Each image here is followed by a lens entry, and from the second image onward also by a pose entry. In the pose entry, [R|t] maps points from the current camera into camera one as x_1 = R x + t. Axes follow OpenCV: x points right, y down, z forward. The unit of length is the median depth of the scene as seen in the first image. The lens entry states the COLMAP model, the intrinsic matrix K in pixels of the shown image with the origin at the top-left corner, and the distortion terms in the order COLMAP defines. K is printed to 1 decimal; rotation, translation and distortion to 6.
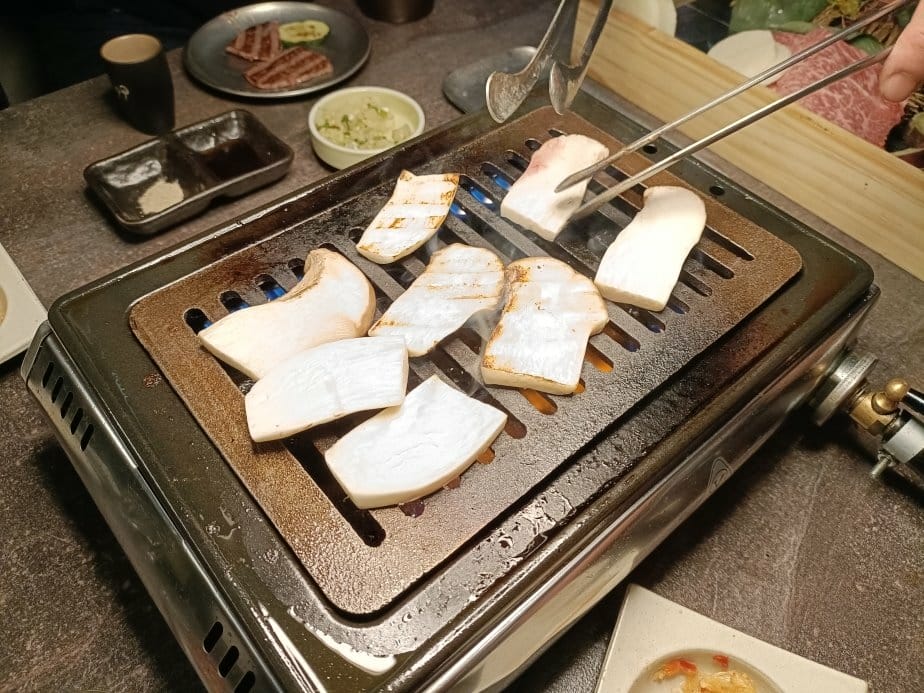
lens RADIAL K [[720.7, 0, 450.6], [0, 720.7, 375.9], [0, 0, 1]] dist [-0.022561, -0.012886]
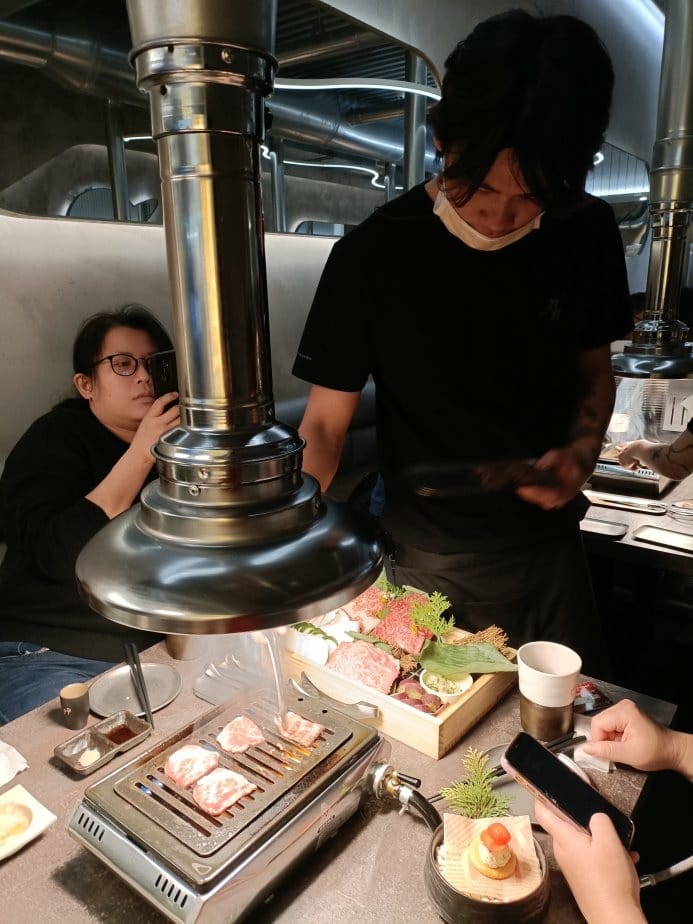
lens RADIAL K [[685.4, 0, 352.7], [0, 685.4, 465.4], [0, 0, 1]] dist [-0.037497, 0.017097]
pose [[0.974831, -0.100376, 0.199070, 0.074706], [0.198217, 0.798938, -0.567810, 0.529010], [-0.102050, 0.592978, 0.798725, -1.788960]]
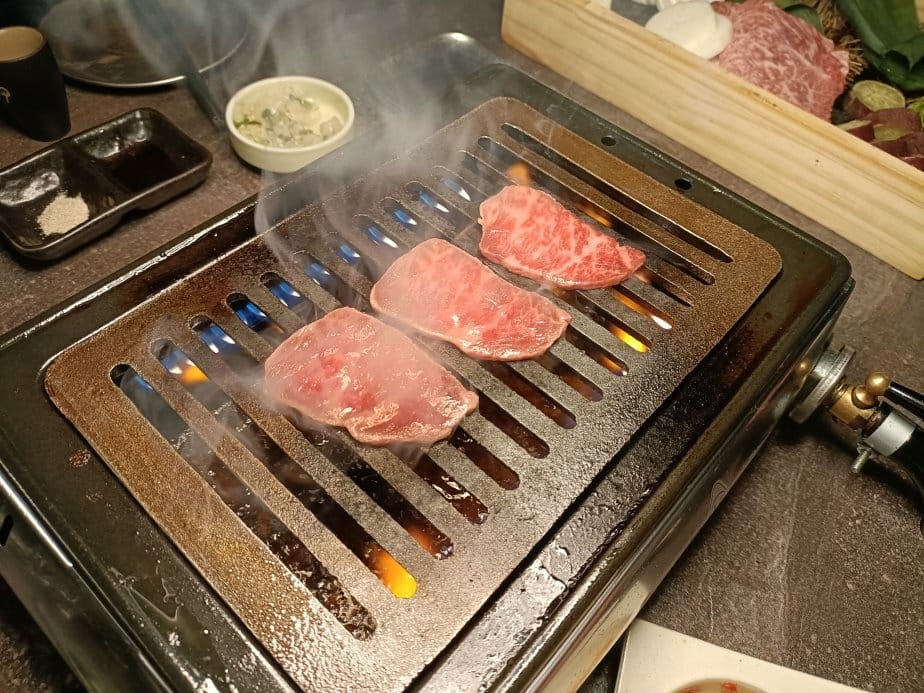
lens RADIAL K [[720.7, 0, 456.8], [0, 720.7, 374.8], [0, 0, 1]] dist [-0.022561, -0.012886]
pose [[0.991178, -0.080423, 0.105346, -0.046663], [0.075679, 0.995962, 0.048284, -0.085479], [-0.108803, -0.039886, 0.993263, 0.097063]]
